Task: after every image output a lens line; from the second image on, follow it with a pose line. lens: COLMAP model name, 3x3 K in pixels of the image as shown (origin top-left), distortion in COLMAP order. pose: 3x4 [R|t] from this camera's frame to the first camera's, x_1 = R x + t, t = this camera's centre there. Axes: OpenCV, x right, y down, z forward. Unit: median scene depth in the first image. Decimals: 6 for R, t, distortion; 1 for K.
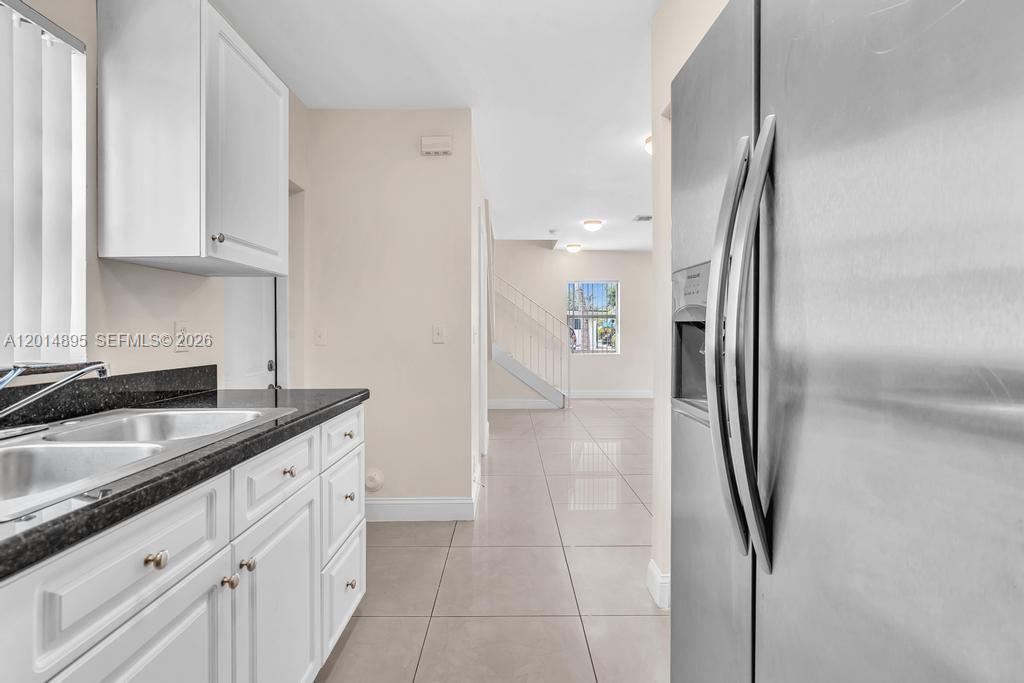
lens RADIAL K [[461.5, 0, 512.9], [0, 461.5, 331.8], [0, 0, 1]] dist [-0.000517, 0.000226]
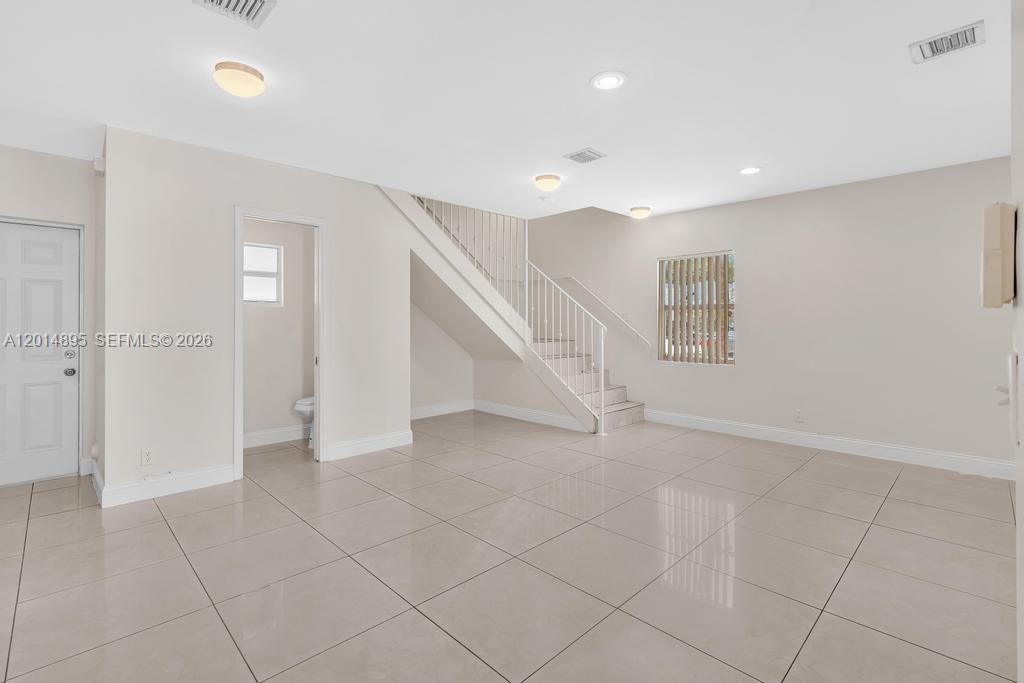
lens RADIAL K [[472.1, 0, 510.7], [0, 472.1, 320.5], [0, 0, 1]] dist [-0.009563, 0.000052]
pose [[0.698908, -0.000705, -0.715211, 2.811632], [-0.003721, 0.999982, -0.004622, -0.057725], [0.715202, 0.005891, 0.698893, 1.912157]]
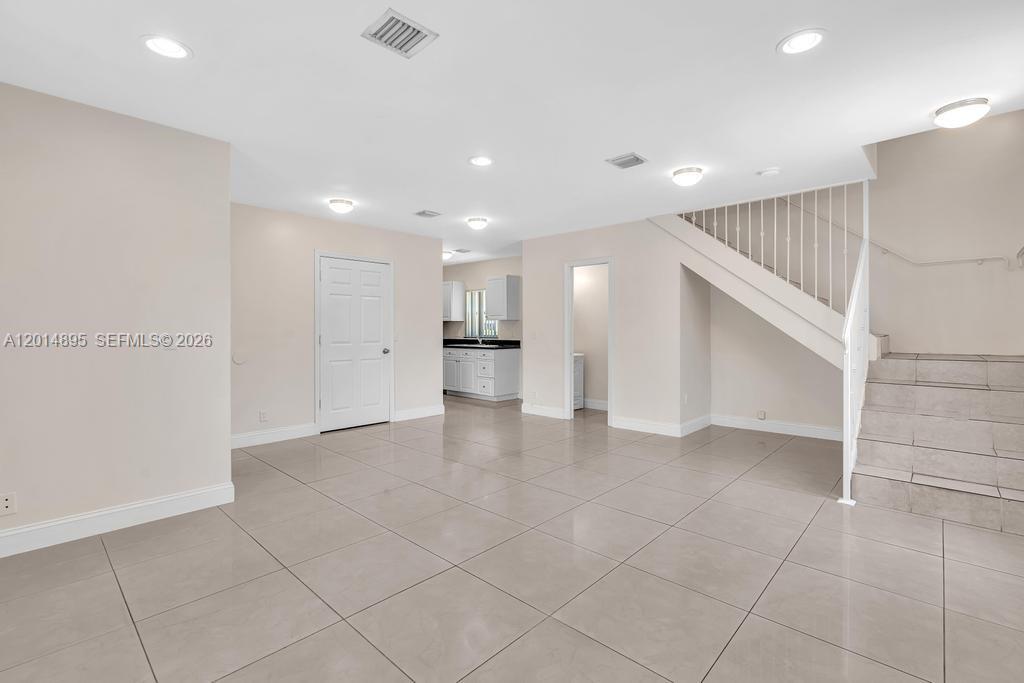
lens RADIAL K [[470.0, 0, 507.5], [0, 470.0, 332.2], [0, 0, 1]] dist [-0.000458, 0.000164]
pose [[-0.690680, 0.007501, -0.723122, 3.589868], [0.000197, 0.999948, 0.010184, -0.070536], [0.723161, 0.006891, -0.690645, 5.490788]]
